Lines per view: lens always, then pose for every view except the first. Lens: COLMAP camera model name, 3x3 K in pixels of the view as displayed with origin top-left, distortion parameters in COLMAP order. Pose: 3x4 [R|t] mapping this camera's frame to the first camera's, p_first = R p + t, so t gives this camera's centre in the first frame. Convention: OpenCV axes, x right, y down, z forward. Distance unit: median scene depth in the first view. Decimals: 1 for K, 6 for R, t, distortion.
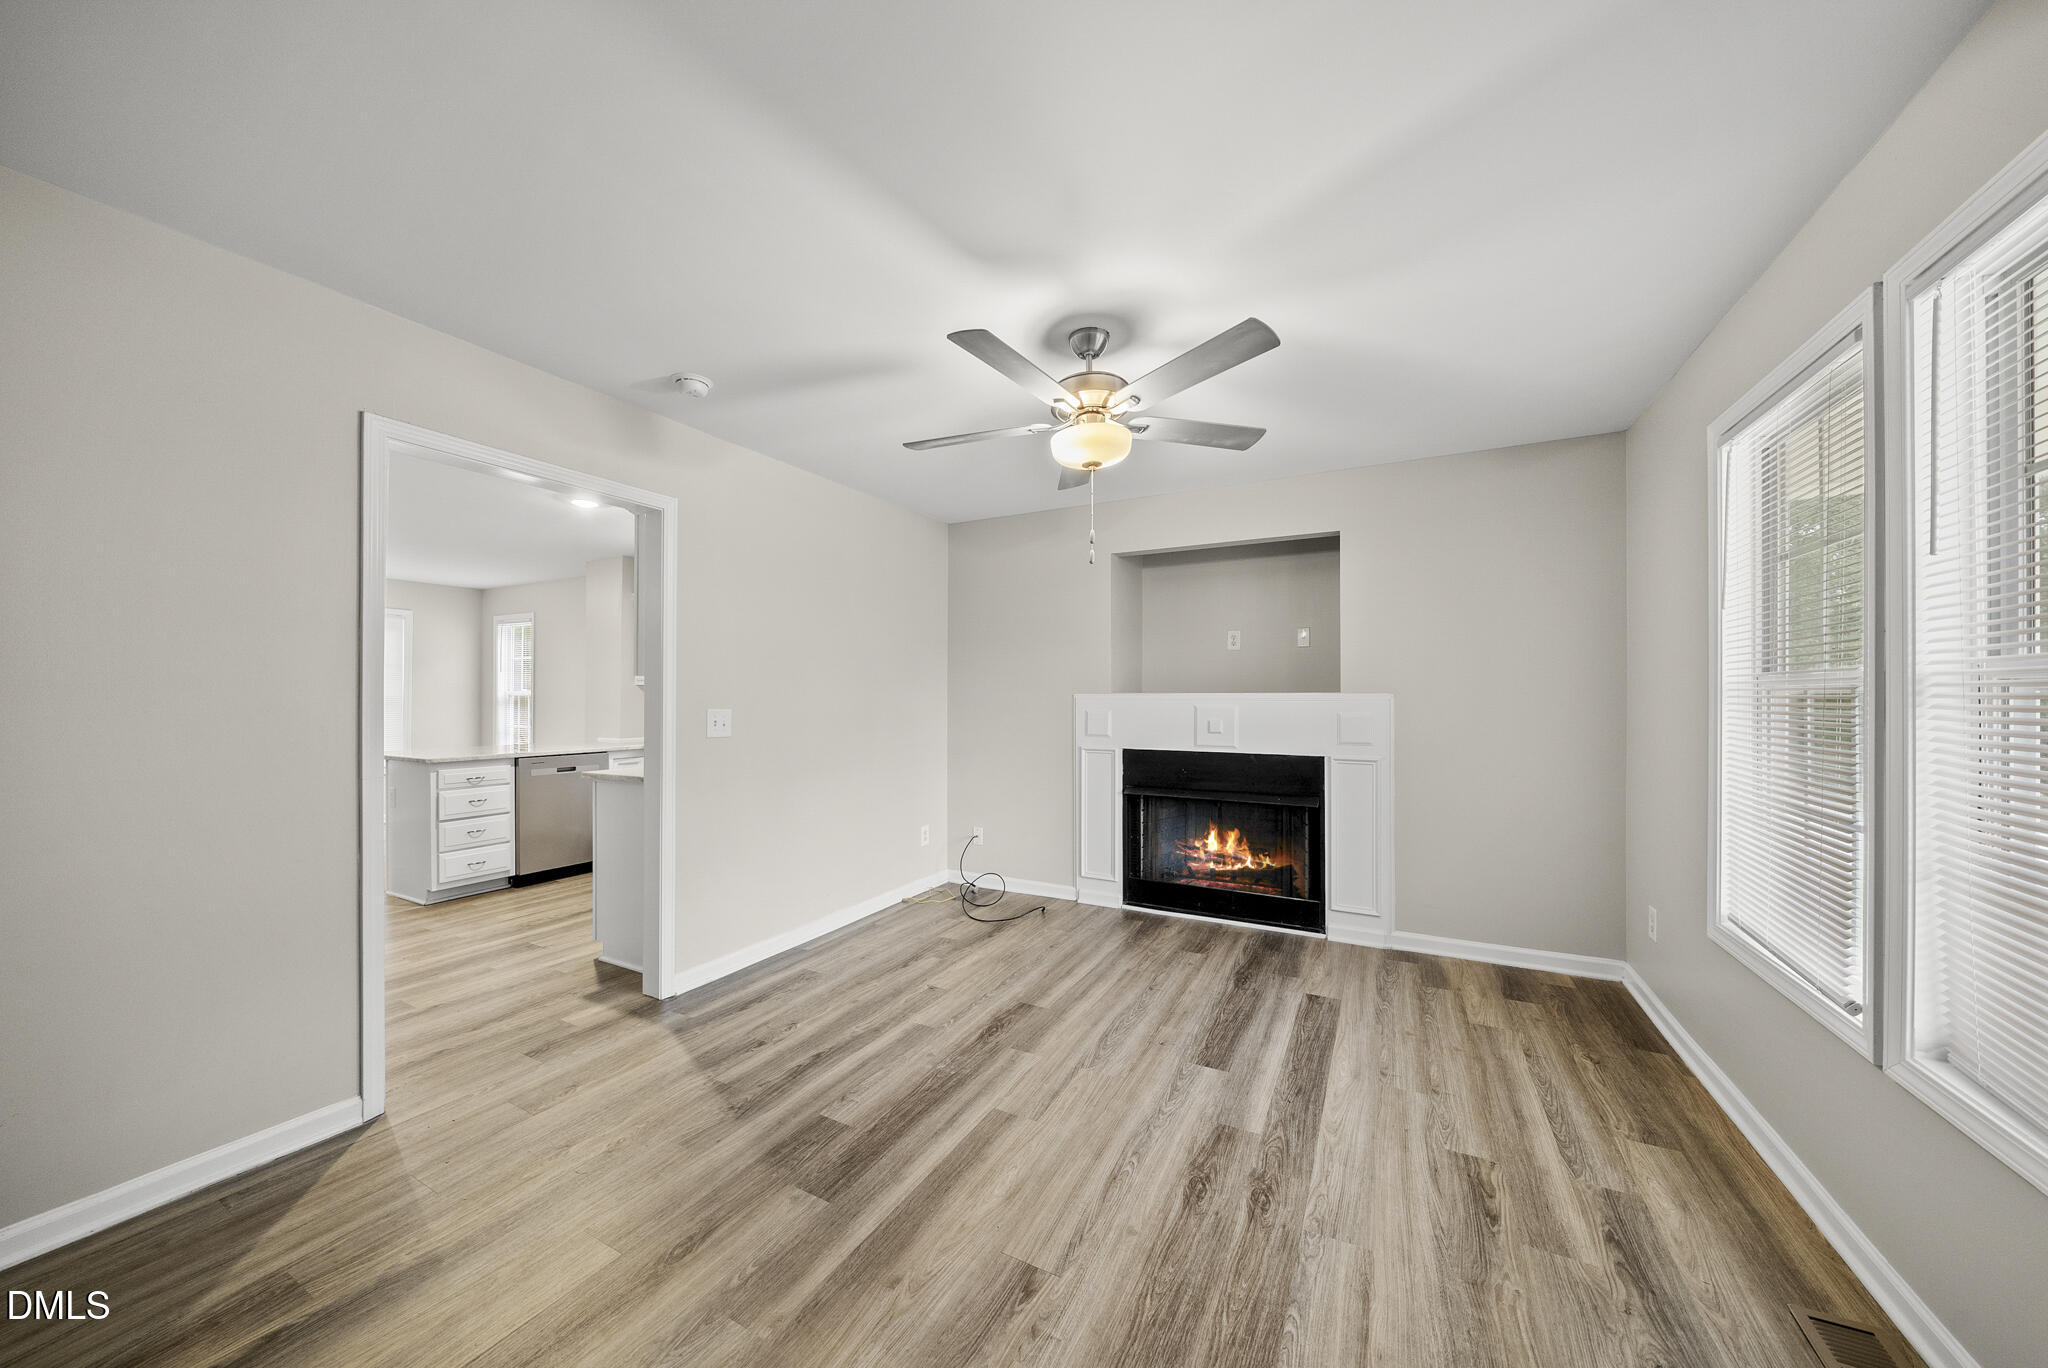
lens RADIAL K [[708.4, 0, 1019.7], [0, 708.4, 690.6], [0, 0, 1]] dist [-0.007936, 0.000180]
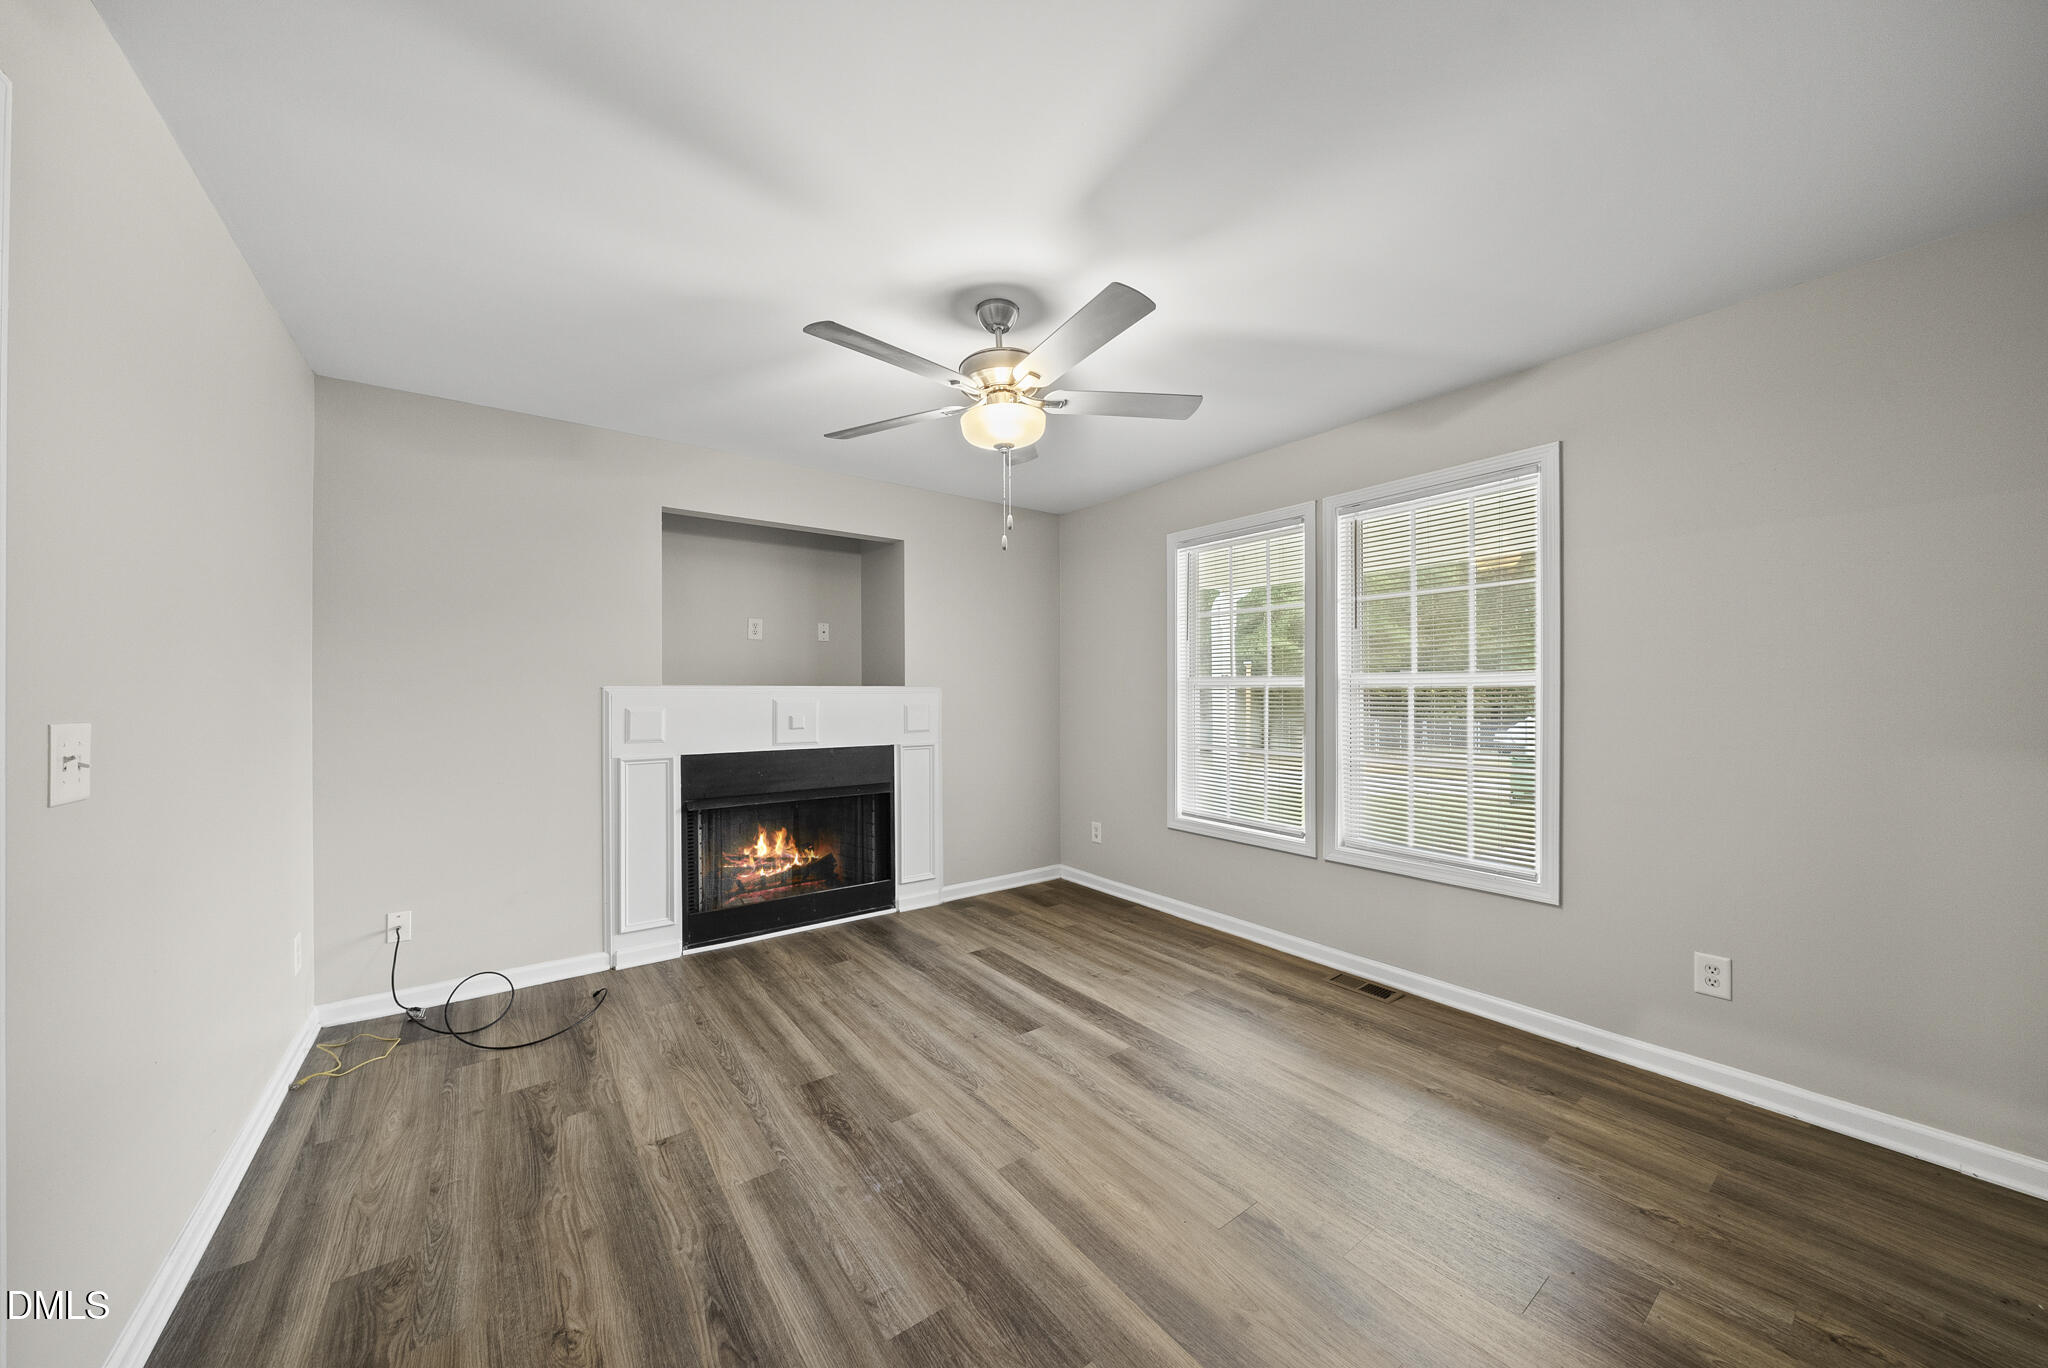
lens RADIAL K [[708.4, 0, 1023.2], [0, 708.4, 686.6], [0, 0, 1]] dist [-0.007936, 0.000180]
pose [[0.424870, 0.004037, 0.905246, -0.648655], [-0.006723, 0.999977, -0.001304, 0.005015], [-0.905230, -0.005532, 0.424887, 0.495602]]
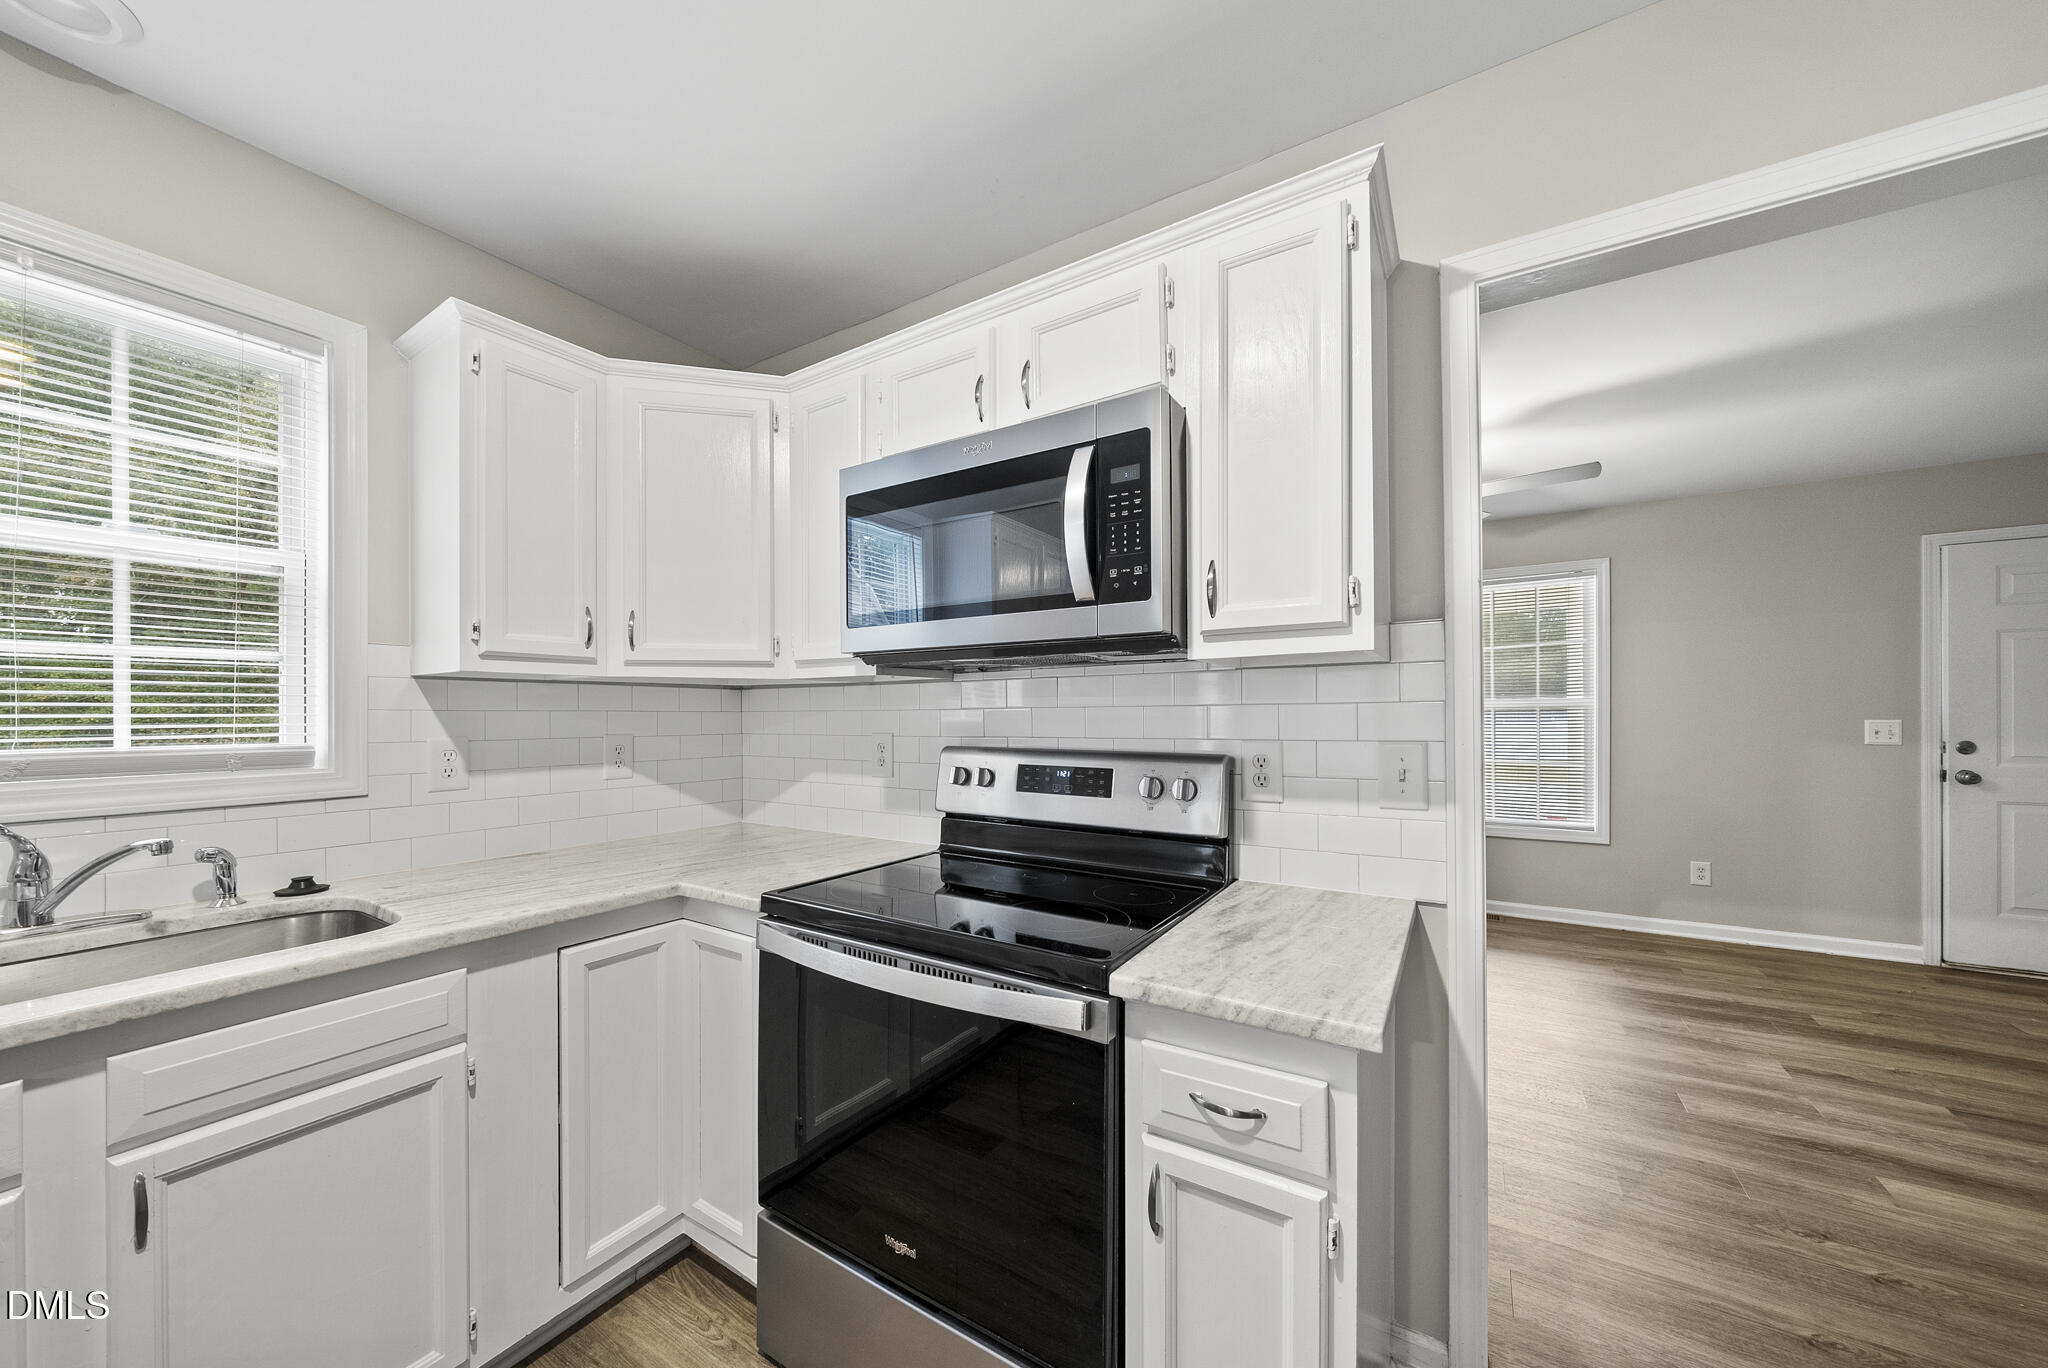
lens RADIAL K [[708.4, 0, 1016.1], [0, 708.4, 712.6], [0, 0, 1]] dist [-0.007936, 0.000180]
pose [[0.073256, 0.002149, 0.997311, -1.102516], [-0.002275, 0.999995, -0.001988, 0.013040], [-0.997311, -0.002124, 0.073260, 1.412178]]
